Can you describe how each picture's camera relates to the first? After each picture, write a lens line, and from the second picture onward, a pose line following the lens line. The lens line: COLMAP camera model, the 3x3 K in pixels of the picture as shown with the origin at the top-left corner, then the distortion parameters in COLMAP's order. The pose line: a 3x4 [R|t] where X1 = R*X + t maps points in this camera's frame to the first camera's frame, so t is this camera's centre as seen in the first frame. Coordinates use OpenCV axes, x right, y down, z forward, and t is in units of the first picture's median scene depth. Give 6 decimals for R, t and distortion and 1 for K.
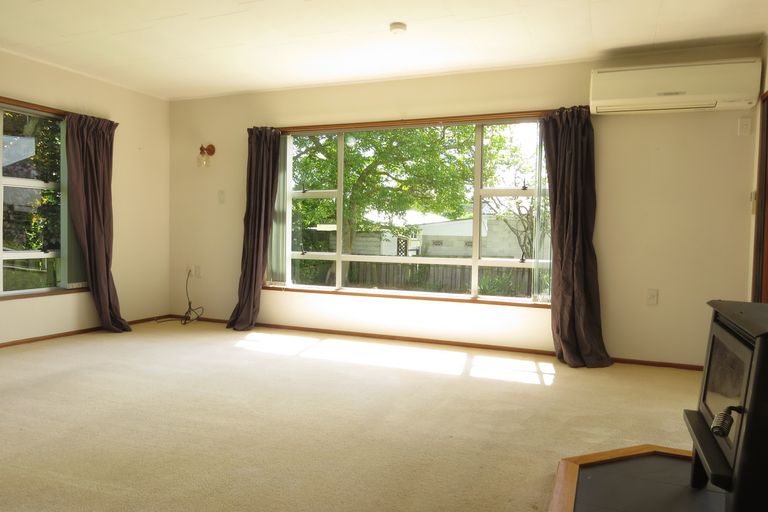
lens RADIAL K [[548.4, 0, 380.1], [0, 548.4, 254.4], [0, 0, 1]] dist [-0.021369, -0.000262]
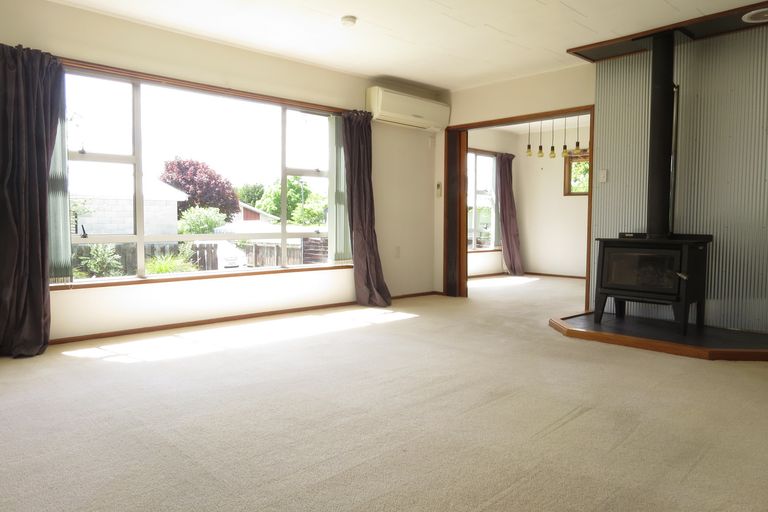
lens RADIAL K [[548.4, 0, 382.5], [0, 548.4, 252.5], [0, 0, 1]] dist [-0.021369, -0.000262]
pose [[0.407805, -0.072537, 0.910183, -0.814039], [0.032846, 0.997360, 0.064768, -0.017651], [-0.912478, 0.003483, 0.409111, 0.417386]]
